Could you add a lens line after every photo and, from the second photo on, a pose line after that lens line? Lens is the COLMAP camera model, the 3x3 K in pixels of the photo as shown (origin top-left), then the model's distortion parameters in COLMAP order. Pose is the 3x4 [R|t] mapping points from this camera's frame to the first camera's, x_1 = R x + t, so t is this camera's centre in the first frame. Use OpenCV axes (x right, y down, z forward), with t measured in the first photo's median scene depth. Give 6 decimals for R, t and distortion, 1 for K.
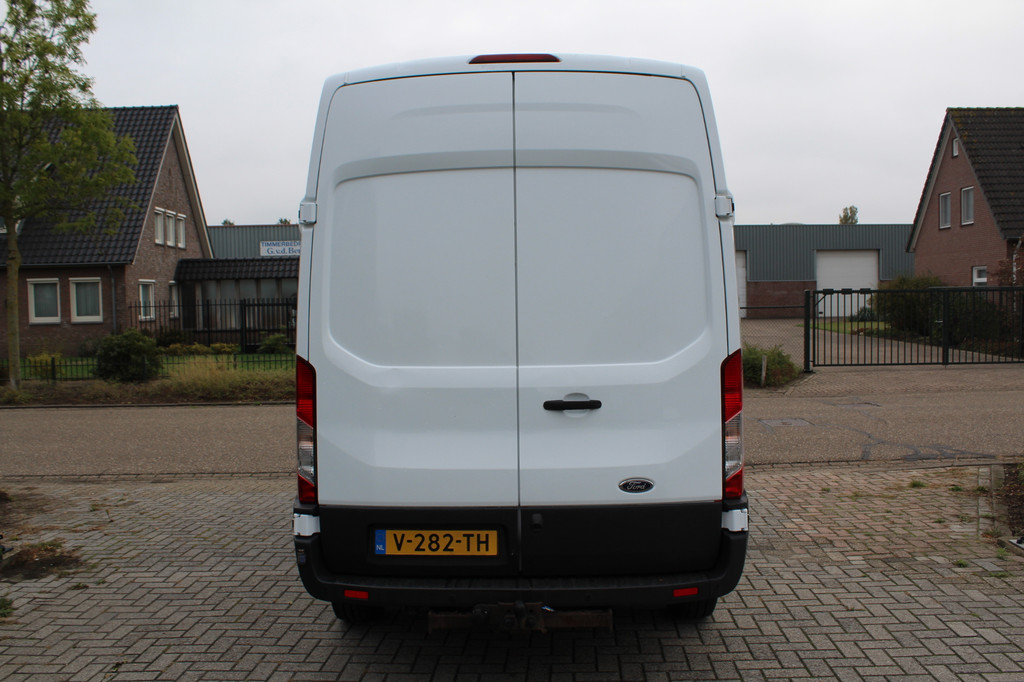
lens RADIAL K [[855.1, 0, 512.0], [0, 855.1, 341.0], [0, 0, 1]] dist [-0.136699, 0.112560]
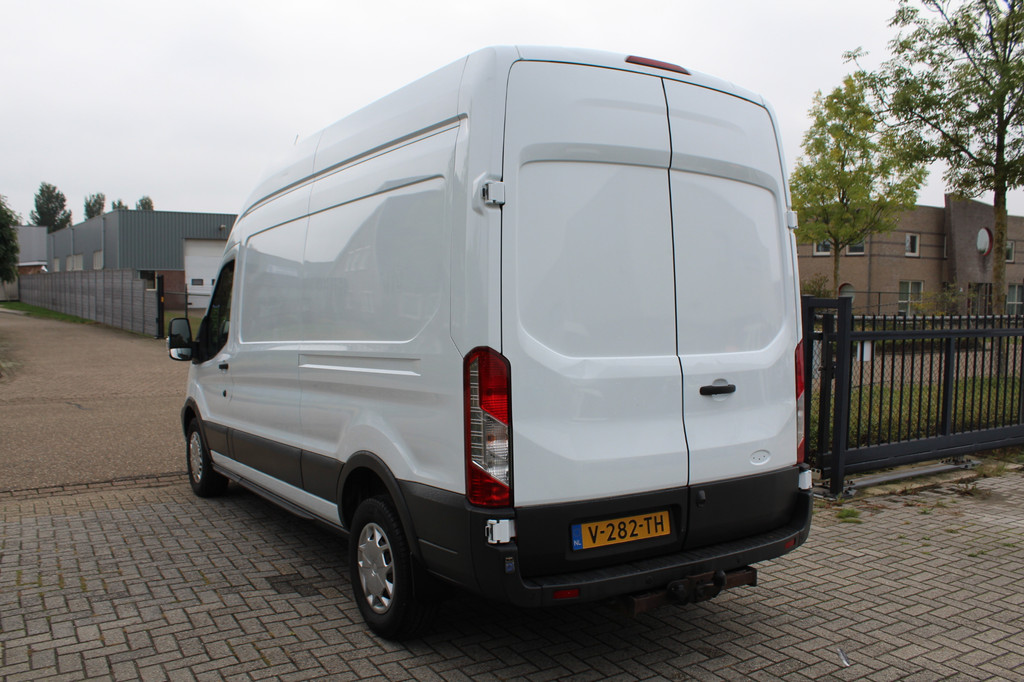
lens RADIAL K [[855.1, 0, 512.0], [0, 855.1, 341.0], [0, 0, 1]] dist [-0.136699, 0.112560]
pose [[0.842003, -0.005659, 0.539443, -0.737964], [-0.002309, 0.999898, 0.014094, -0.003431], [-0.539468, -0.013113, 0.841904, 0.213041]]
